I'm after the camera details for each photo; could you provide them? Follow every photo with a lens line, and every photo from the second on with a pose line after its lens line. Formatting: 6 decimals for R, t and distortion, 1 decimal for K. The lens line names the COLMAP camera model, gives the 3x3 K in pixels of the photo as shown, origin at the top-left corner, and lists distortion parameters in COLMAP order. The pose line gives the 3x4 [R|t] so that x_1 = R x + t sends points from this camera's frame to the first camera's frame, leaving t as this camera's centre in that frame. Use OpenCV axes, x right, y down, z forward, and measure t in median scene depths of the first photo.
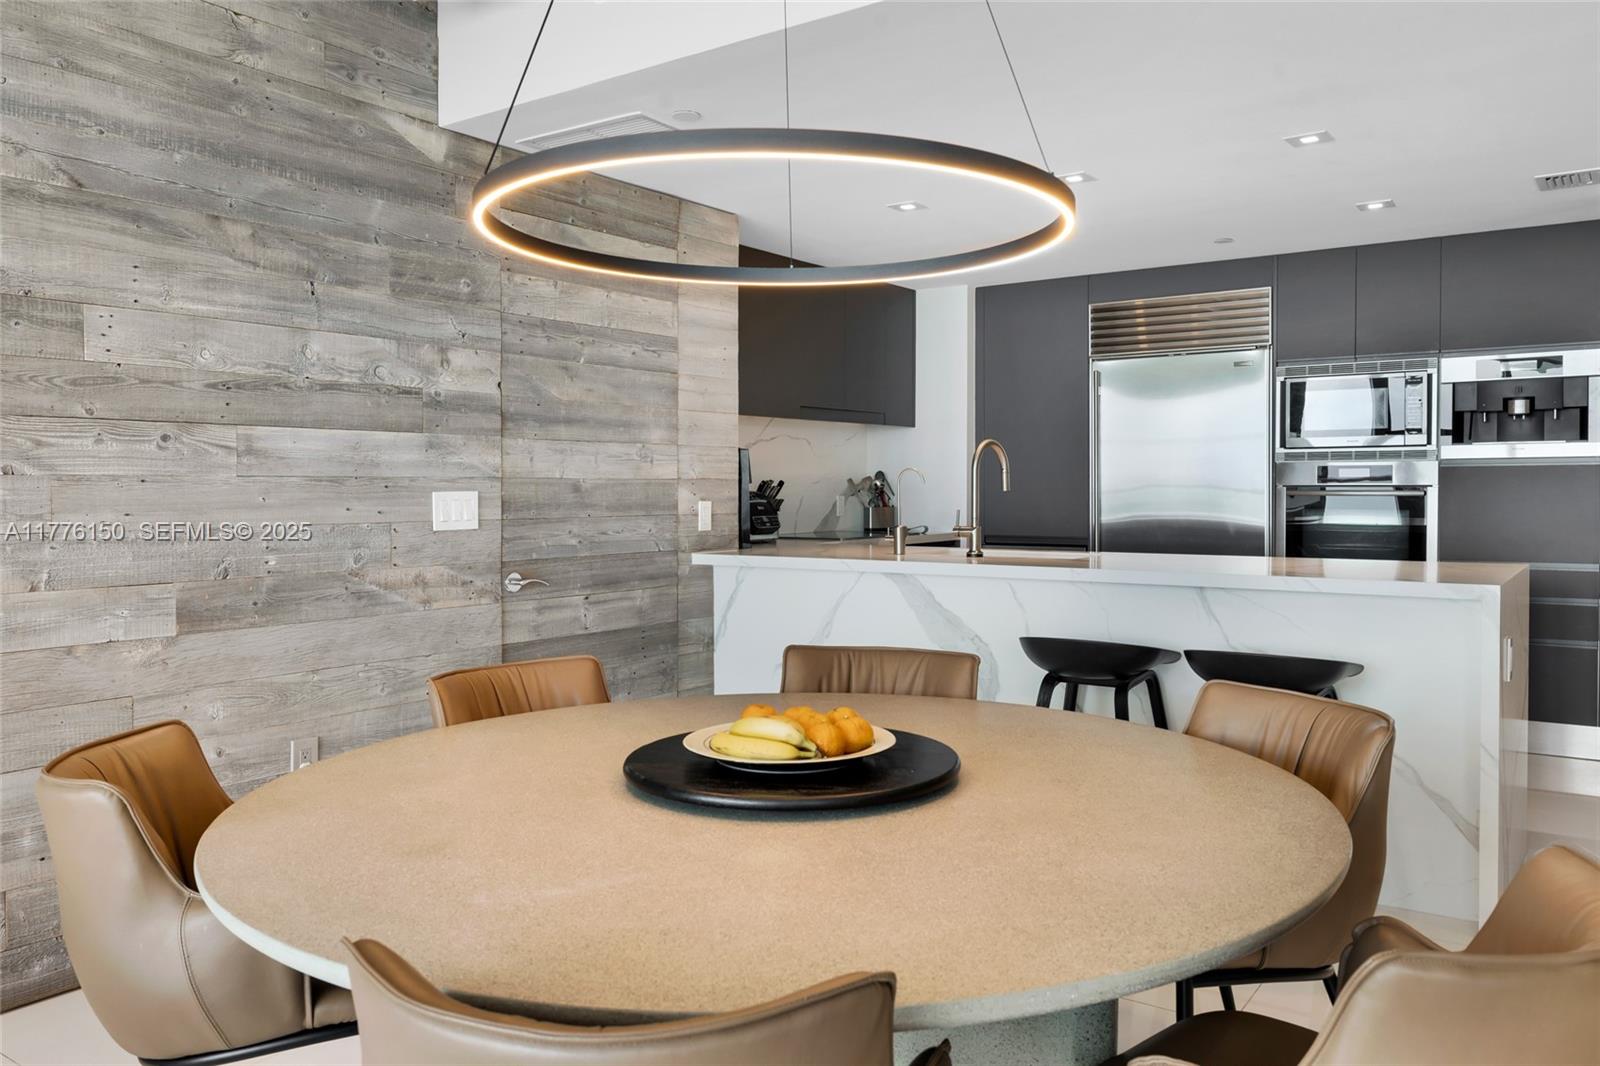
lens RADIAL K [[1198.3, 0, 798.6], [0, 1198.3, 529.5], [0, 0, 1]] dist [0.000651, 0.005697]
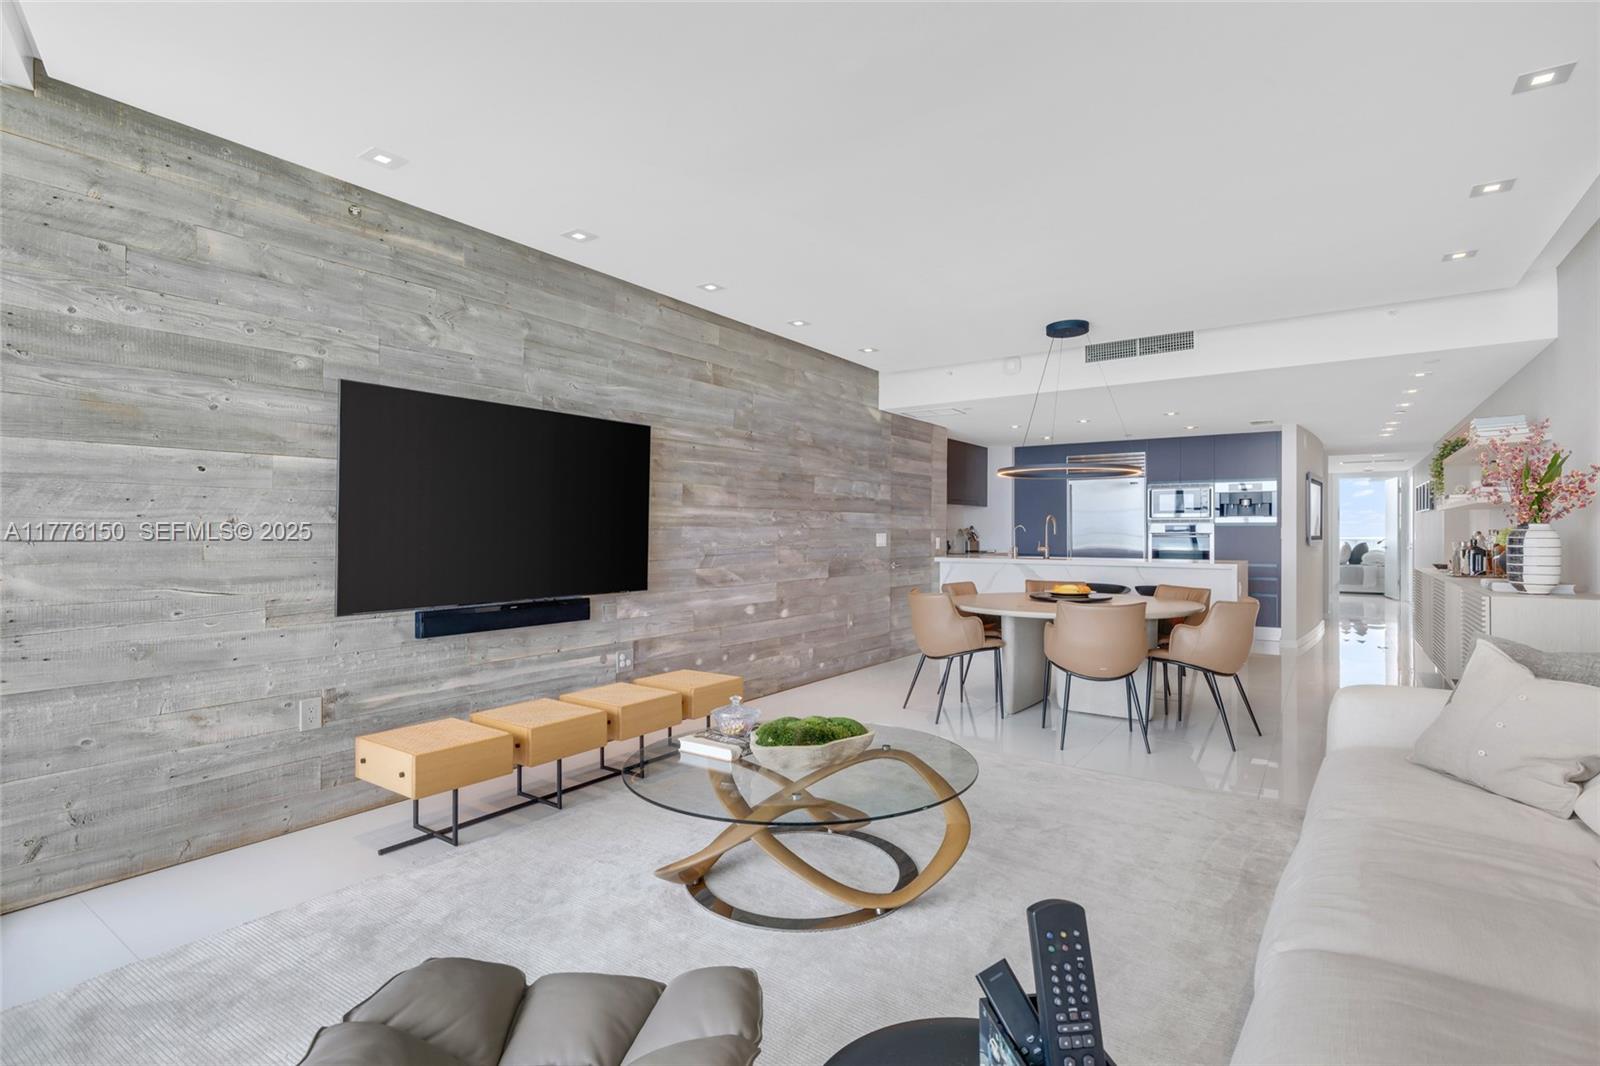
lens RADIAL K [[776.3, 0, 801.6], [0, 776.3, 532.0], [0, 0, 1]] dist [-0.001291, -0.000167]
pose [[0.999908, 0.006652, 0.011788, -0.465617], [-0.006234, 0.999363, -0.035127, 0.030187], [-0.012015, 0.035051, 0.999313, -0.816164]]
